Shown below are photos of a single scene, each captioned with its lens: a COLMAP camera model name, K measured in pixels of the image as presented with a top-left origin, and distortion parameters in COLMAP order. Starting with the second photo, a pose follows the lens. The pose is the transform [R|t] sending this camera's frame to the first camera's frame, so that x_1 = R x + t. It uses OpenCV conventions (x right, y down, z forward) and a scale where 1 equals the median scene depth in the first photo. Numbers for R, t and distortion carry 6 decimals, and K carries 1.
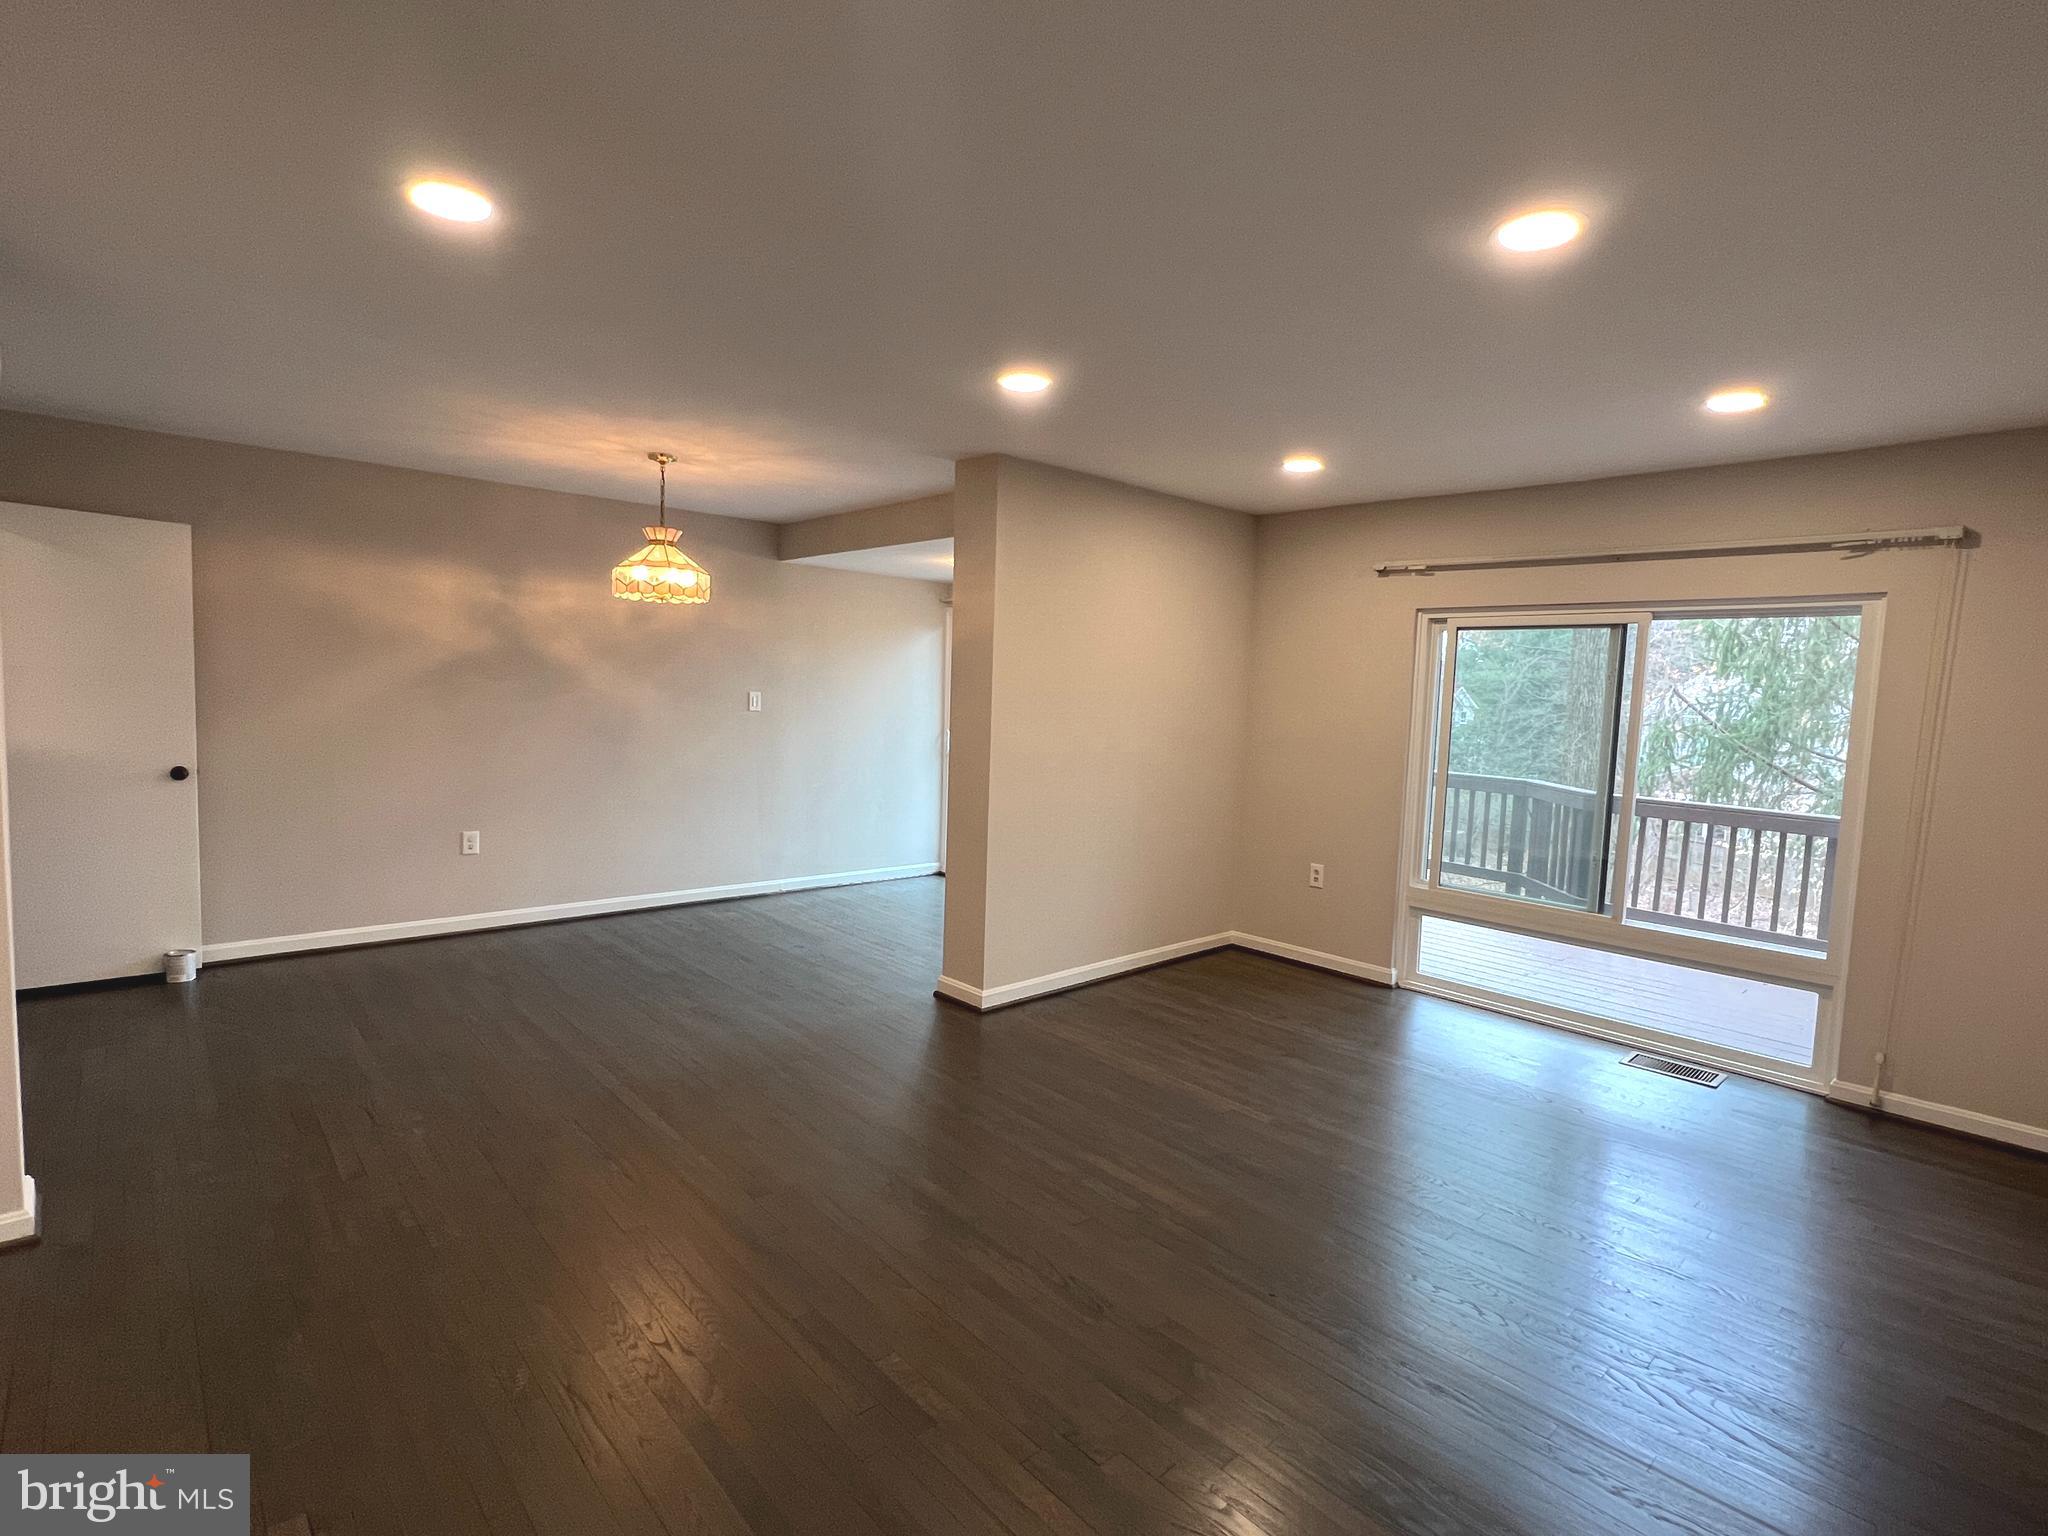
lens RADIAL K [[988.3, 0, 1021.1], [0, 988.3, 770.7], [0, 0, 1]] dist [-0.001780, -0.000202]
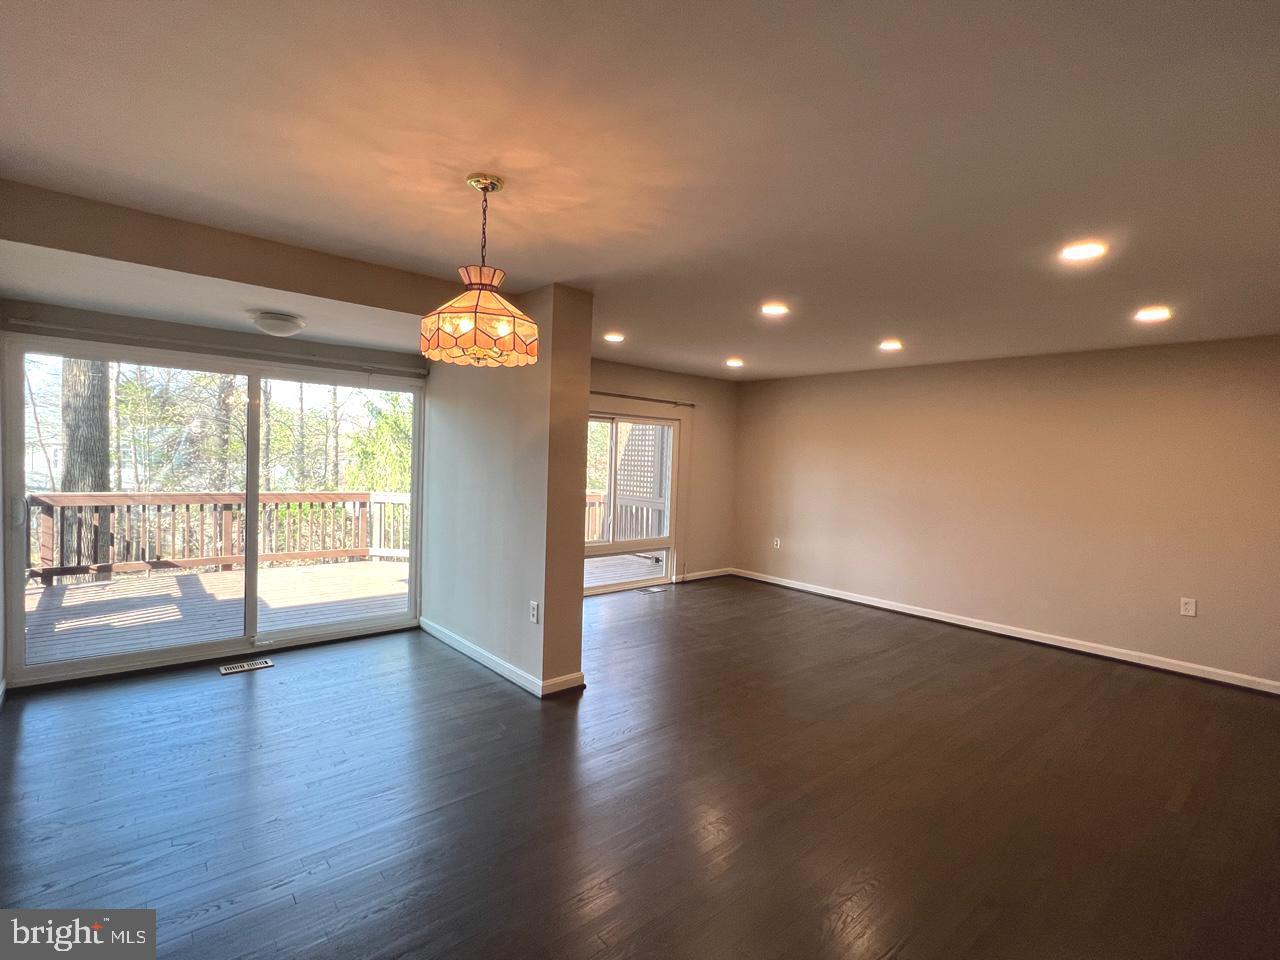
lens RADIAL K [[629.7, 0, 636.6], [0, 629.7, 493.8], [0, 0, 1]] dist [0.019264, 0.000351]
pose [[0.011522, -0.102209, 0.994696, -0.971603], [0.041667, 0.993947, 0.101650, -0.130350], [-0.999065, 0.040275, 0.015711, 0.940652]]
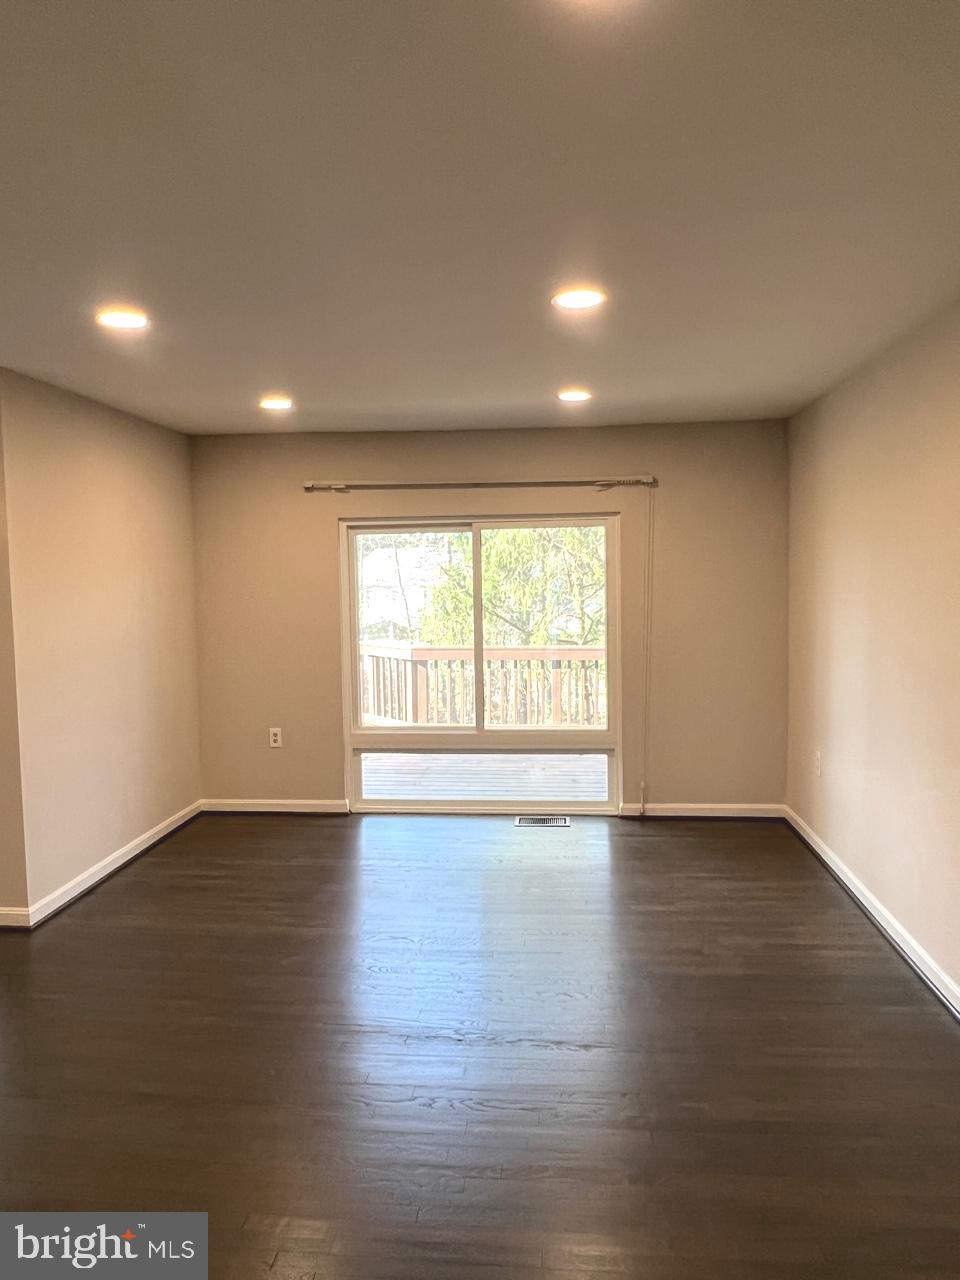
lens RADIAL K [[877.9, 0, 480.0], [0, 877.9, 640.0], [0, 0, 1]] dist [0.002022, -0.001686]
pose [[0.744454, -0.094654, 0.660930, -0.265874], [0.097793, 0.994682, 0.032301, -0.028685], [-0.660473, 0.040588, 0.749752, 0.032983]]
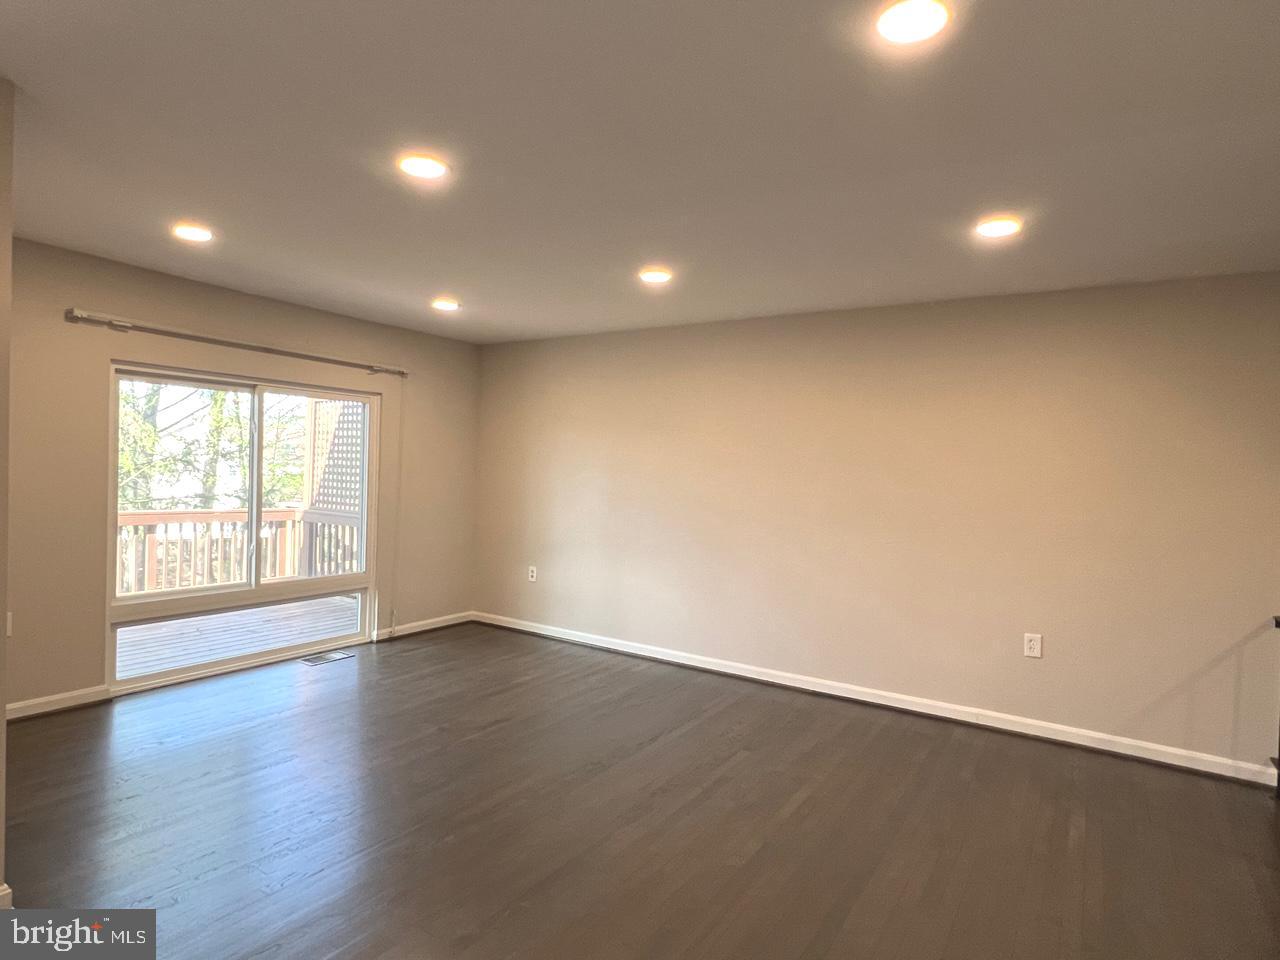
lens RADIAL K [[739.3, 0, 640.0], [0, 739.3, 480.0], [0, 0, 1]] dist [0.036451, 0.000062]
pose [[-0.253524, -0.065402, 0.965116, -0.672686], [0.030594, 0.996671, 0.075577, -0.084006], [-0.966845, 0.048687, -0.250679, 0.735390]]
